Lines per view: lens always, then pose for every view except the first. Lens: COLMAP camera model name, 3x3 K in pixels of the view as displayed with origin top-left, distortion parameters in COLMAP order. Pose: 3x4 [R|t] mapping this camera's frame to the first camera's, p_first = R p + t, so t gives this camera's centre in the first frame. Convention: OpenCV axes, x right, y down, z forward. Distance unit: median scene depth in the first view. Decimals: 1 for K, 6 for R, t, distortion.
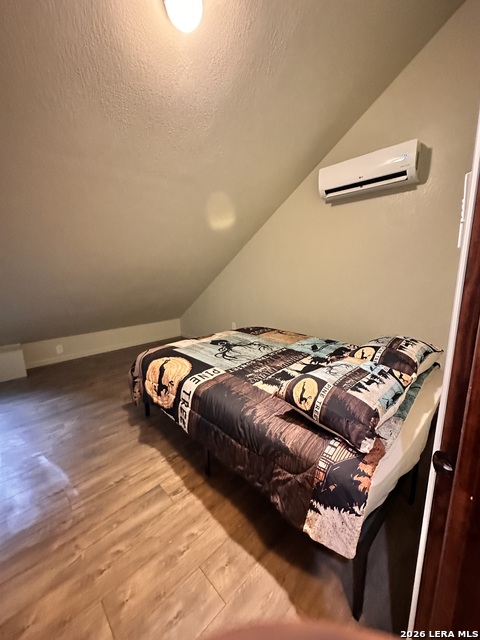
lens RADIAL K [[254.8, 0, 240.3], [0, 254.8, 318.4], [0, 0, 1]] dist [-0.003122, 0.000482]
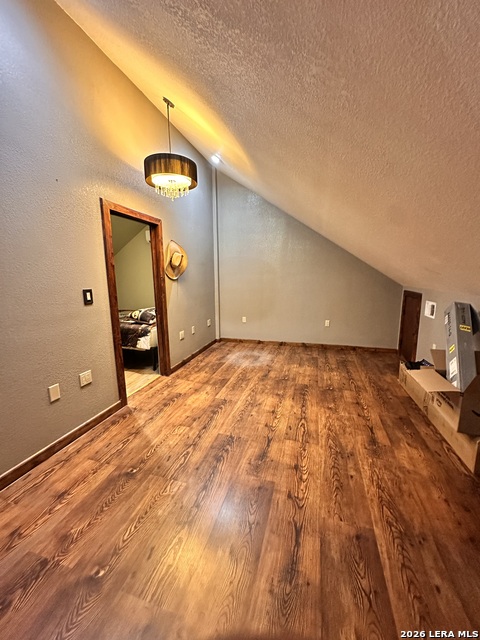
lens RADIAL K [[254.8, 0, 240.7], [0, 254.8, 318.7], [0, 0, 1]] dist [-0.003122, 0.000482]
pose [[0.858728, -0.069615, 0.507681, -0.310933], [0.082893, 0.996552, -0.003560, 0.530983], [-0.505683, 0.045140, 0.861538, -2.988315]]
